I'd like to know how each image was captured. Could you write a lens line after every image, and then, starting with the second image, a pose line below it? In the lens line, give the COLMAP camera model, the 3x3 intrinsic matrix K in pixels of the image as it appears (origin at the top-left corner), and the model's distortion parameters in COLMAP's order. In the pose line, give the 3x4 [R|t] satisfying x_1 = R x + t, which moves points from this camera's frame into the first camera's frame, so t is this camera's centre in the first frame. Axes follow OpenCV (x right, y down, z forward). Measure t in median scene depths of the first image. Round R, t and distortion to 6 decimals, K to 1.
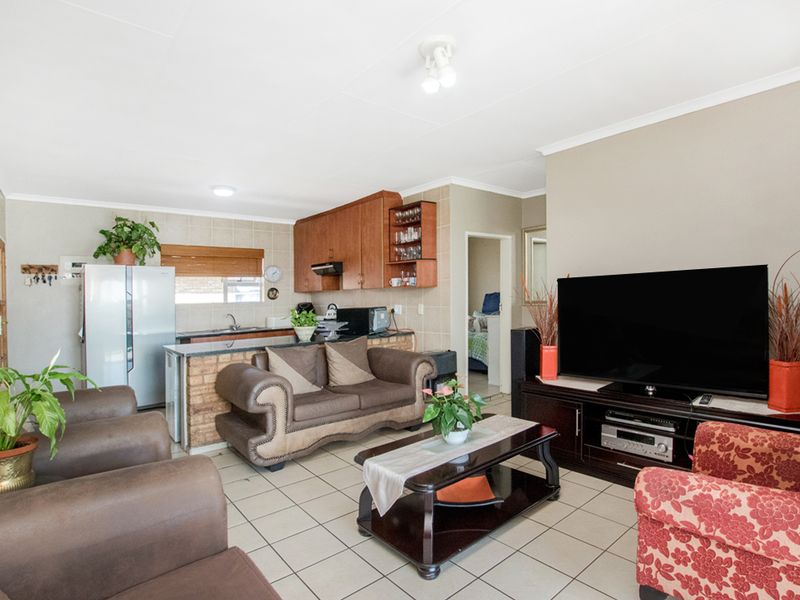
lens RADIAL K [[419.9, 0, 400.3], [0, 419.9, 292.9], [0, 0, 1]] dist [0.002028, 0.000538]
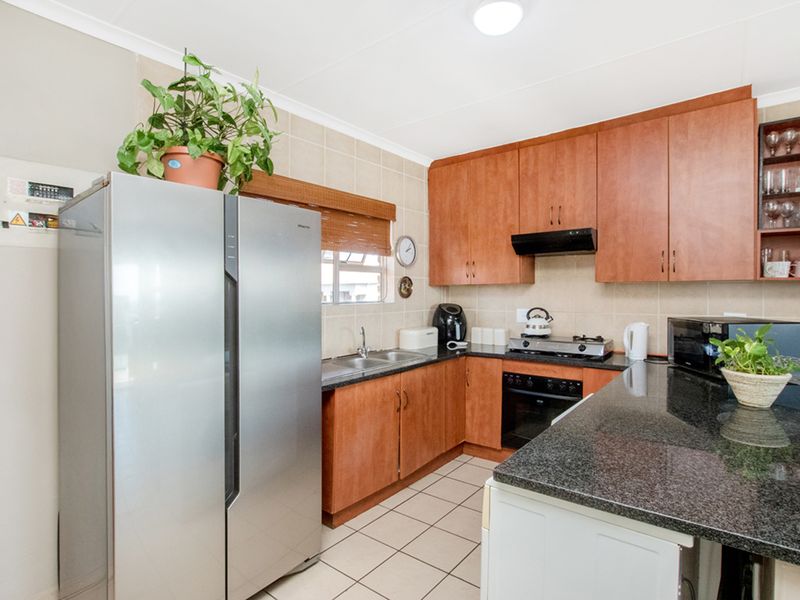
lens RADIAL K [[419.9, 0, 400.3], [0, 419.9, 292.9], [0, 0, 1]] dist [0.002028, 0.000538]
pose [[0.975314, 0.017167, 0.220154, -0.433148], [-0.018479, 0.999822, 0.003903, 0.007164], [-0.220048, -0.007875, 0.975457, 0.469142]]
